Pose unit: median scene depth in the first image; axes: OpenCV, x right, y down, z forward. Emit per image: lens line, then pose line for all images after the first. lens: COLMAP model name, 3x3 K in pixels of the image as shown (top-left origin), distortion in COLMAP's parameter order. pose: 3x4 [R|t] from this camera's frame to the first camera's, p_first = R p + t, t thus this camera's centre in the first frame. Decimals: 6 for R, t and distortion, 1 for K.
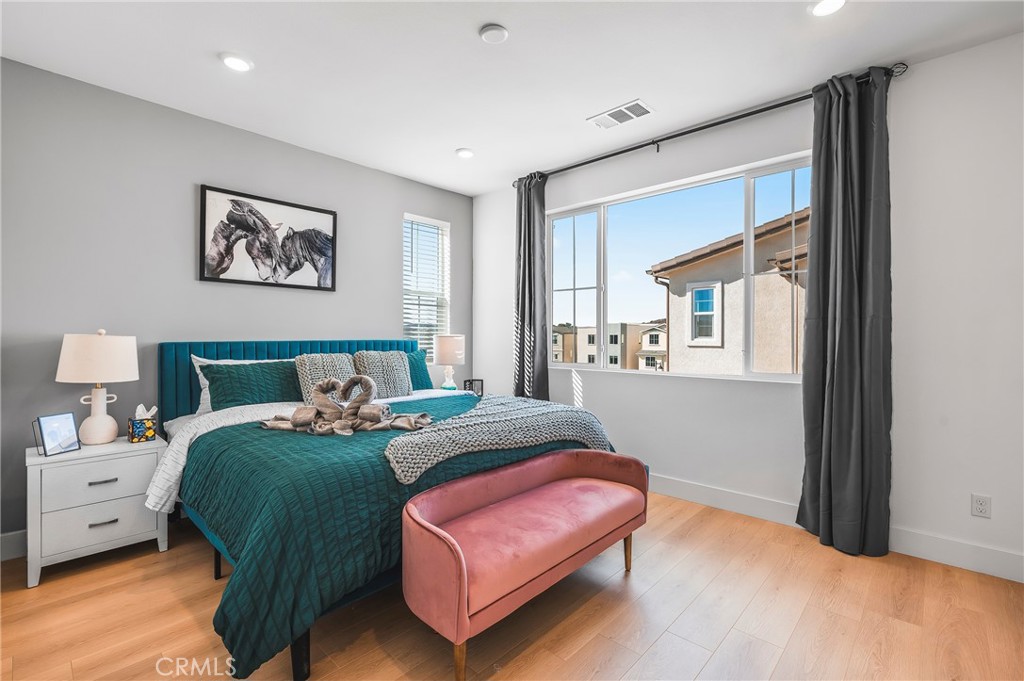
lens RADIAL K [[462.9, 0, 512.0], [0, 462.9, 340.5], [0, 0, 1]] dist [0.000198, 0.000162]
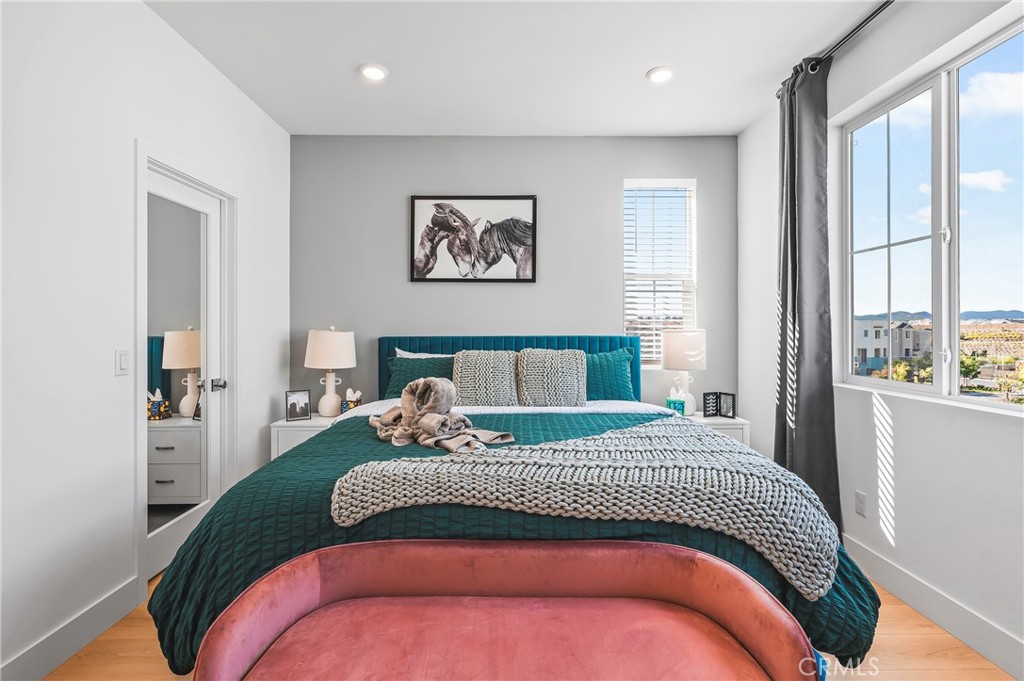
lens RADIAL K [[466.6, 0, 508.1], [0, 466.6, 333.7], [0, 0, 1]] dist [-0.002003, -0.000336]
pose [[0.683585, 0.004204, -0.729859, 0.276270], [-0.005678, 0.999984, 0.000442, -0.005004], [0.729849, 0.003842, 0.683598, 0.356436]]
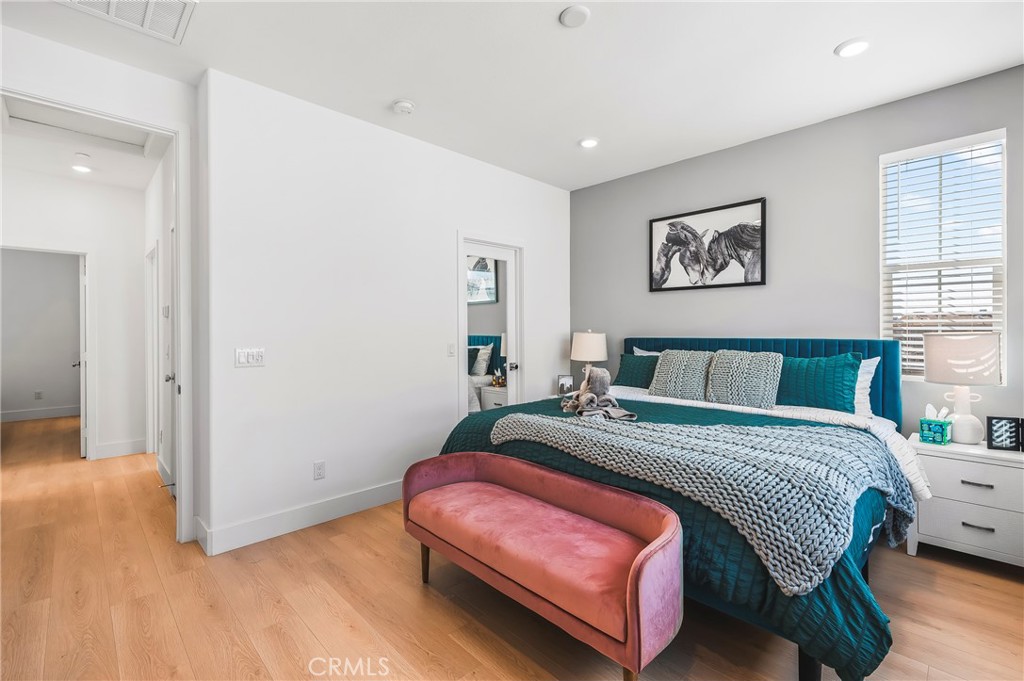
lens RADIAL K [[443.1, 0, 512.0], [0, 443.1, 340.5], [0, 0, 1]] dist [-0.002966, -0.000410]
pose [[-0.045739, 0.018568, -0.998781, 0.557773], [-0.009582, 0.999773, 0.019026, -0.008515], [0.998907, 0.010440, -0.045551, 0.587689]]
